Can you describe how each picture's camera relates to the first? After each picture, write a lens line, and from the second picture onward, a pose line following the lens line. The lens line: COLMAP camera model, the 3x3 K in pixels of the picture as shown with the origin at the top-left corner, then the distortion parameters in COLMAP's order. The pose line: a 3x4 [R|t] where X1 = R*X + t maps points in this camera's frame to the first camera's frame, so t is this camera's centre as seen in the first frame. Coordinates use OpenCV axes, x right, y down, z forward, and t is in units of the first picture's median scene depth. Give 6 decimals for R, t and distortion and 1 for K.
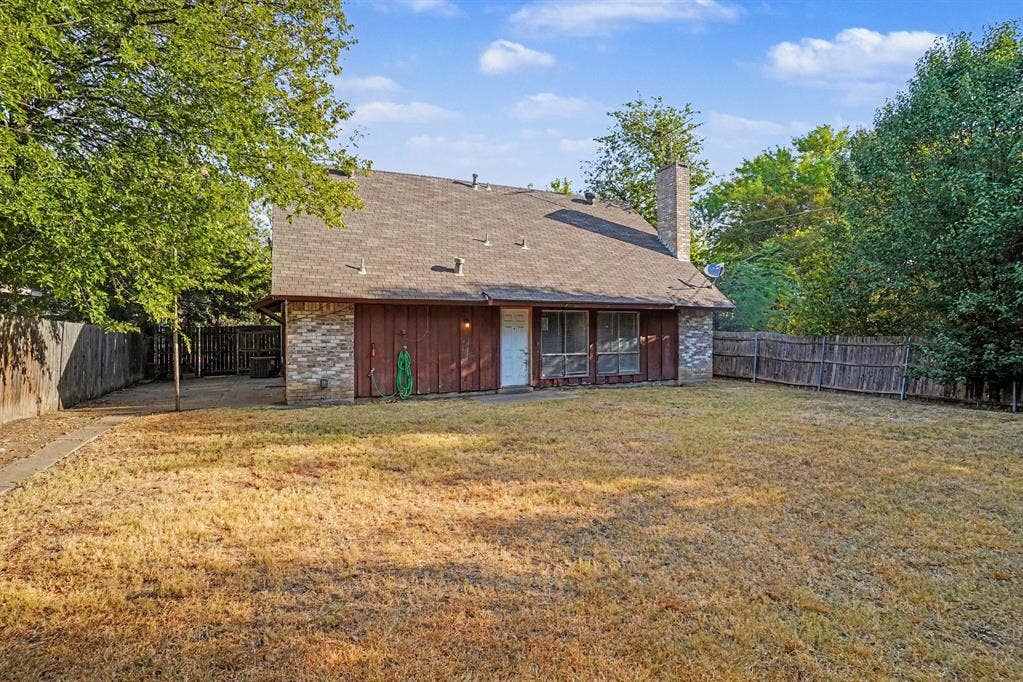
lens RADIAL K [[508.5, 0, 511.7], [0, 508.5, 339.3], [0, 0, 1]] dist [-0.012956, 0.004263]
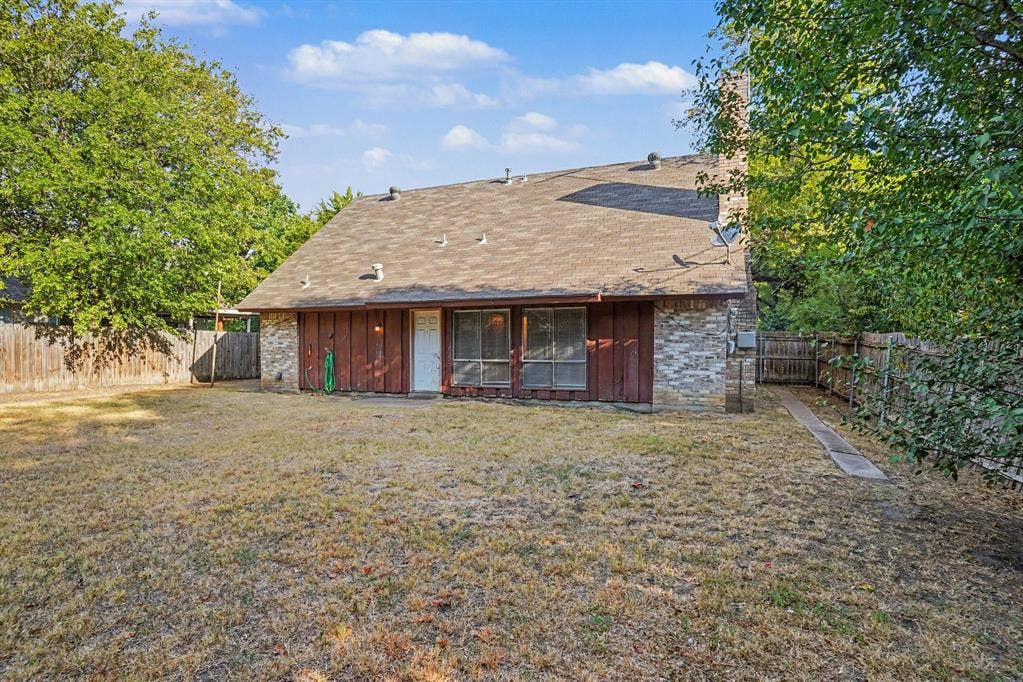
lens RADIAL K [[508.5, 0, 513.9], [0, 508.5, 340.9], [0, 0, 1]] dist [-0.012956, 0.004263]
pose [[0.692757, 0.006264, -0.721144, 0.801674], [-0.006547, 0.999976, 0.002397, -0.006198], [0.721142, 0.003061, 0.692781, 0.451544]]
